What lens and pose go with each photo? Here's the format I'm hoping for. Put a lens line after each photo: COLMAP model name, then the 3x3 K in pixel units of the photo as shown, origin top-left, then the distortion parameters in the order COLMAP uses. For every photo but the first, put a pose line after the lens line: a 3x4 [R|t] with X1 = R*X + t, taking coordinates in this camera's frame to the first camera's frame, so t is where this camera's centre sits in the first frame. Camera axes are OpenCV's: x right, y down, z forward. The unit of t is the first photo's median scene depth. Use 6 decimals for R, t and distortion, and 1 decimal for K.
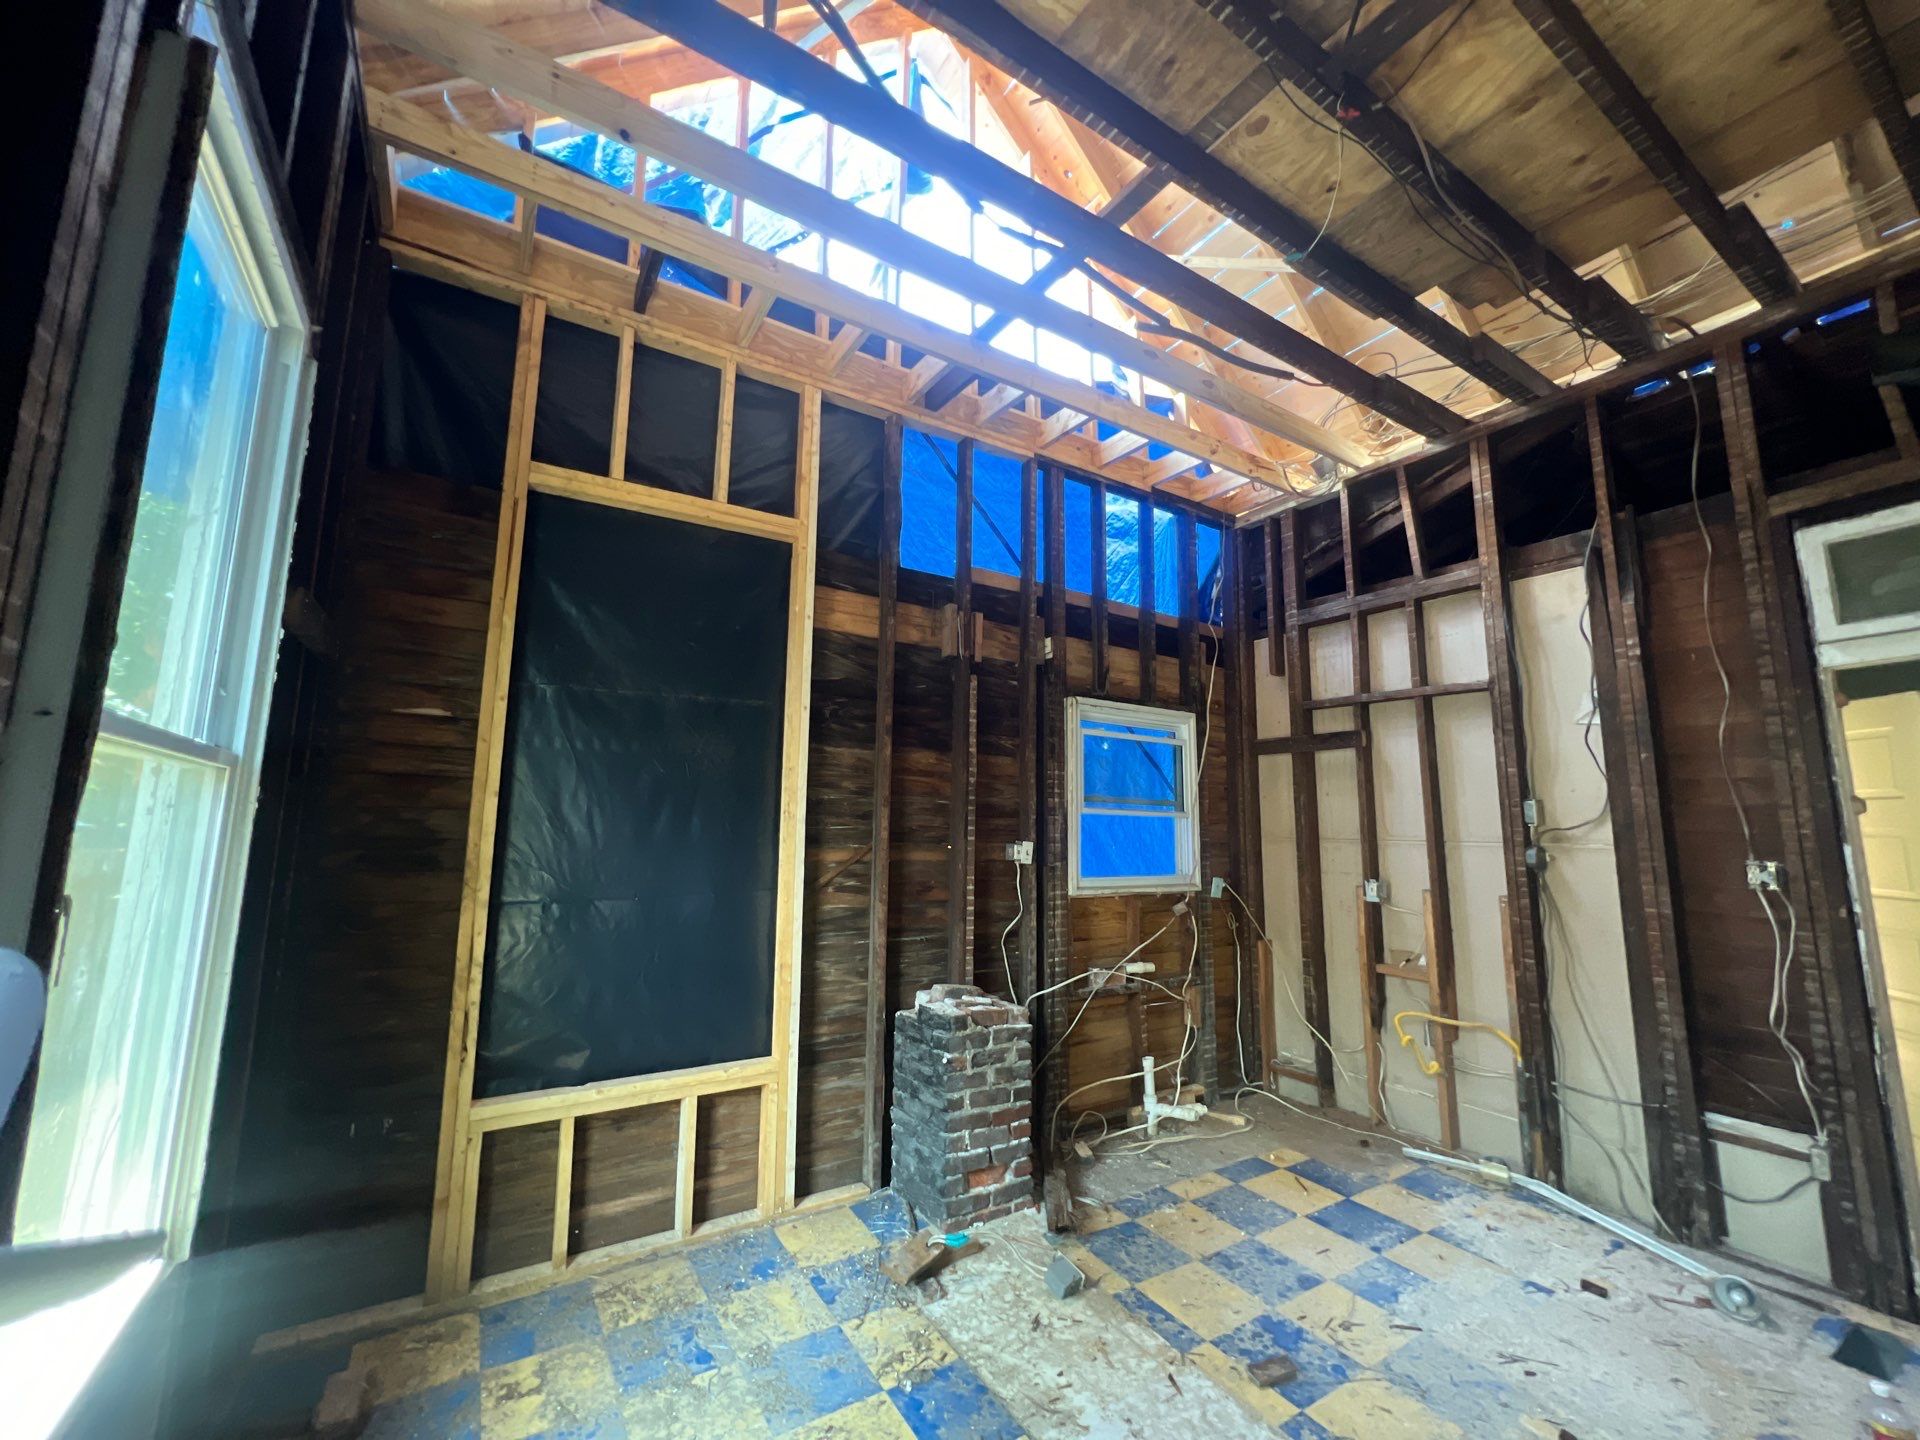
lens RADIAL K [[772.6, 0, 957.9], [0, 772.6, 715.8], [0, 0, 1]] dist [-0.004173, 0.001027]
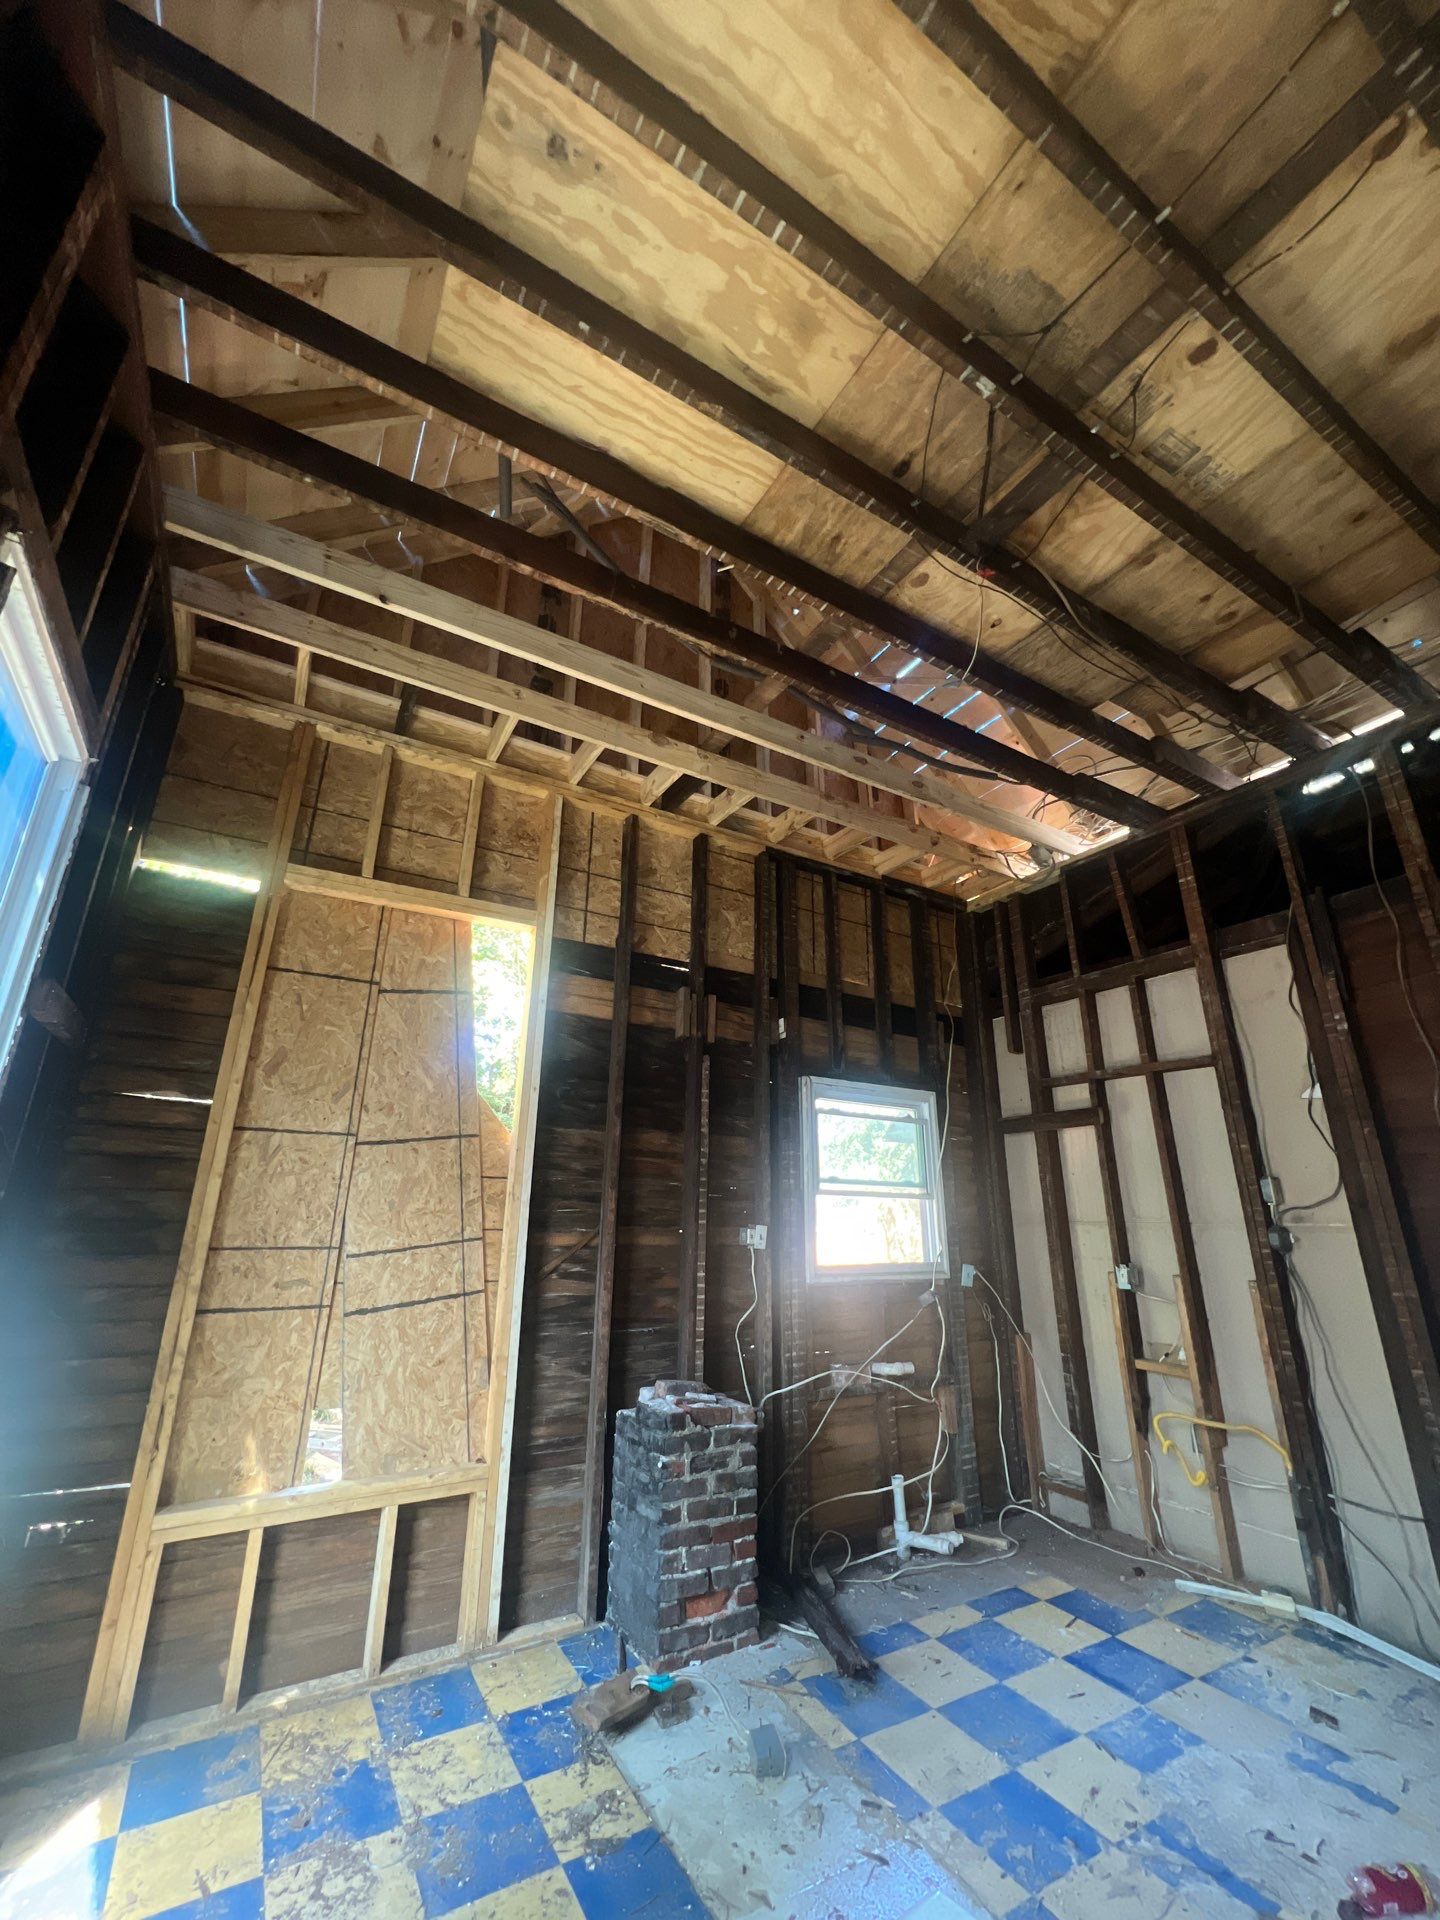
lens RADIAL K [[772.6, 0, 725.1], [0, 772.6, 953.7], [0, 0, 1]] dist [-0.004173, 0.001027]
pose [[0.999730, -0.012089, -0.019858, 0.077382], [0.008201, 0.982636, -0.185361, 0.005458], [0.021754, 0.185148, 0.982470, -0.039229]]
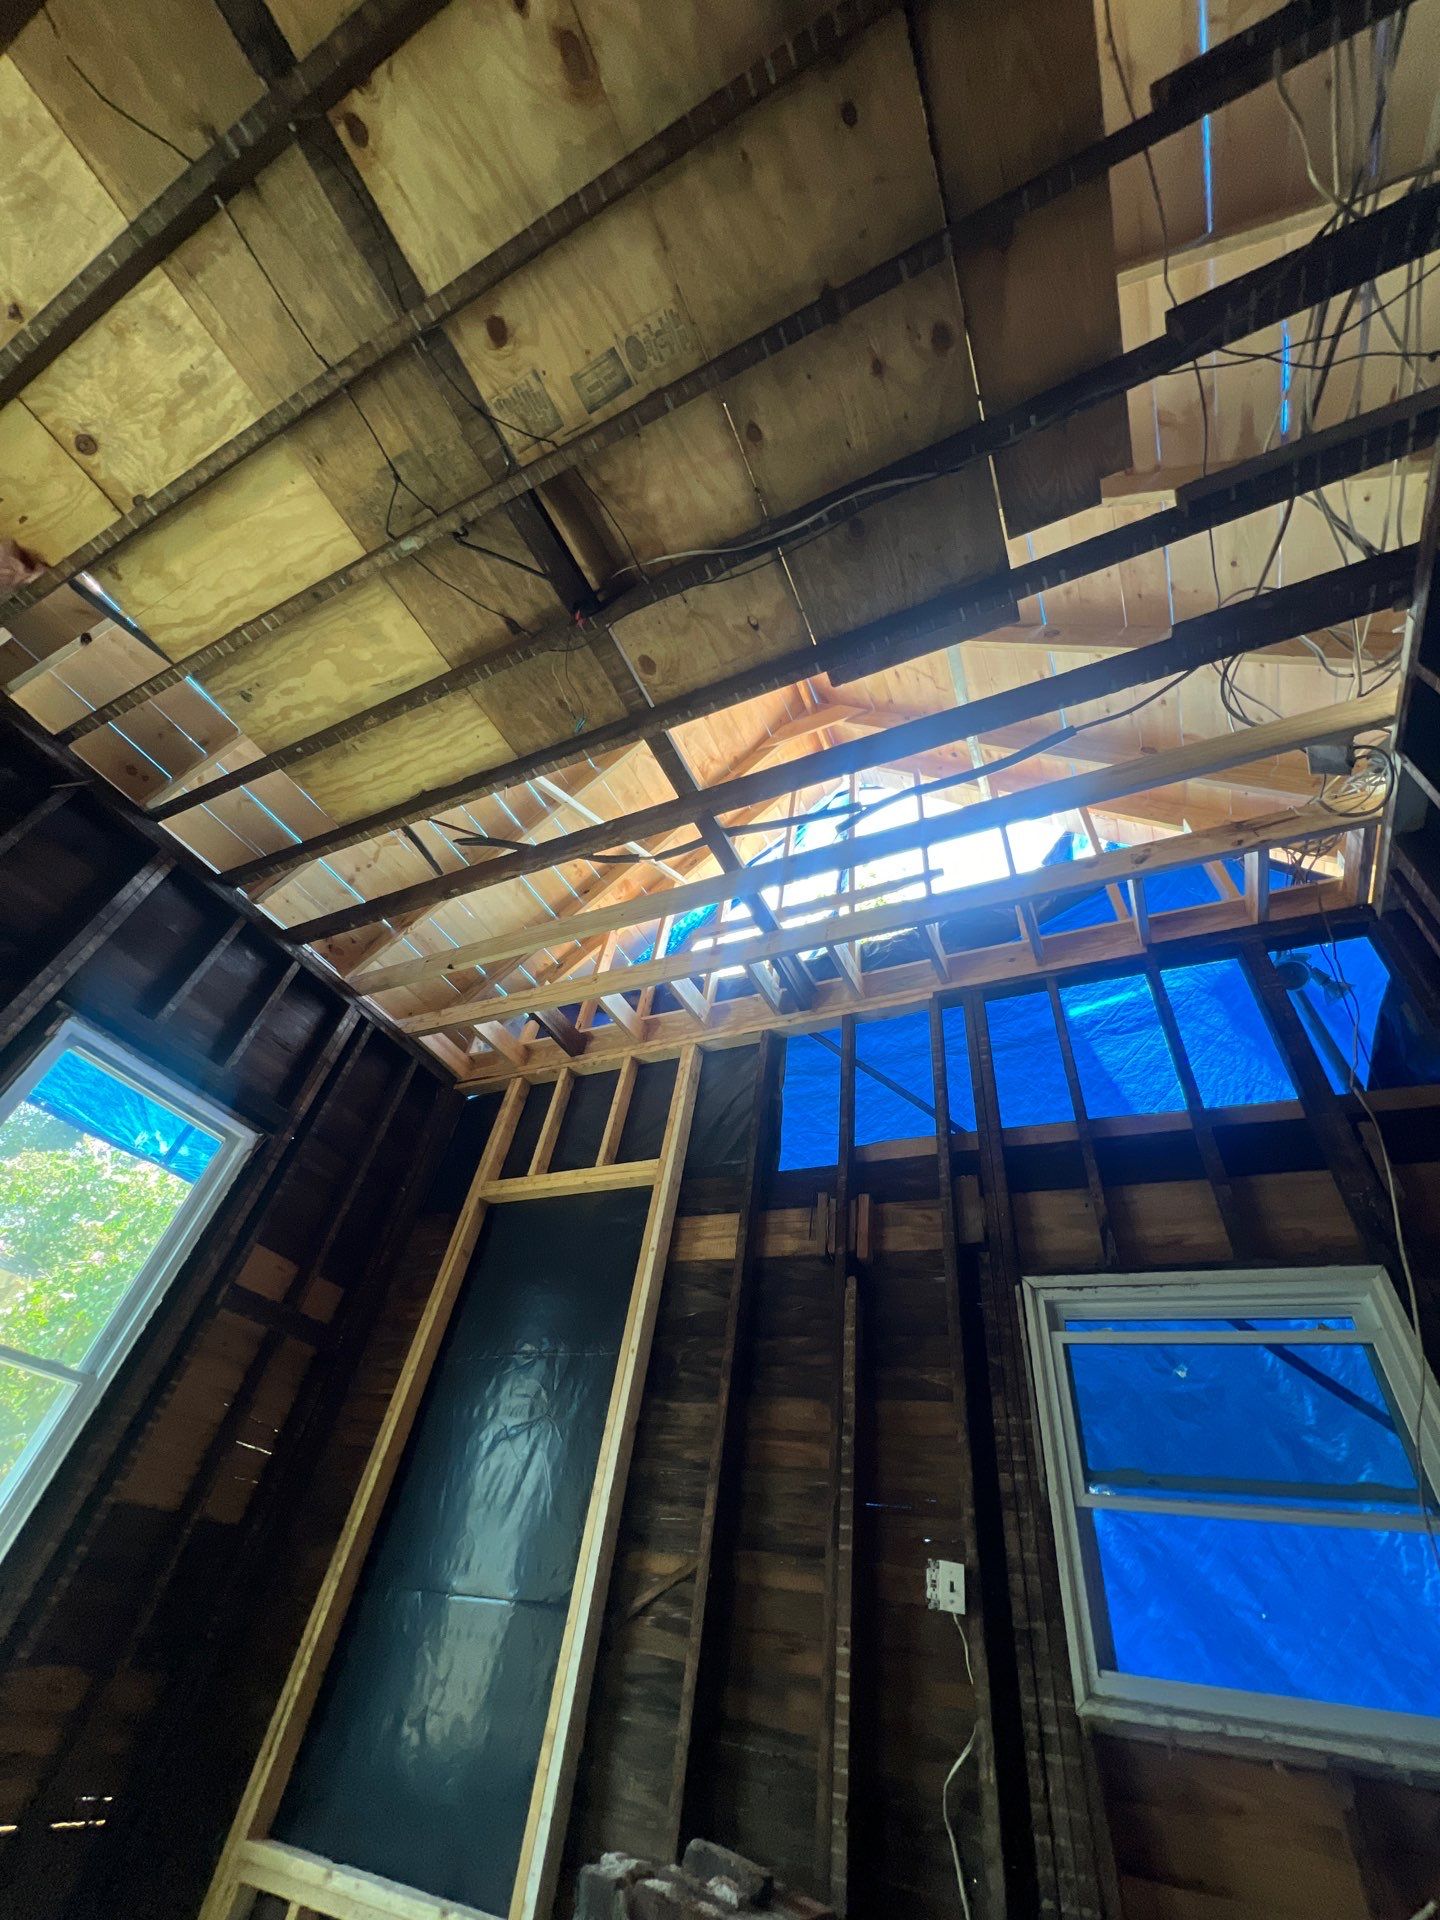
lens RADIAL K [[772.6, 0, 728.7], [0, 772.6, 950.6], [0, 0, 1]] dist [-0.004173, 0.001027]
pose [[0.538973, -0.534079, -0.651358, 0.693662], [0.012833, 0.778405, -0.627632, 0.190647], [0.842225, 0.329918, 0.426393, 0.547128]]
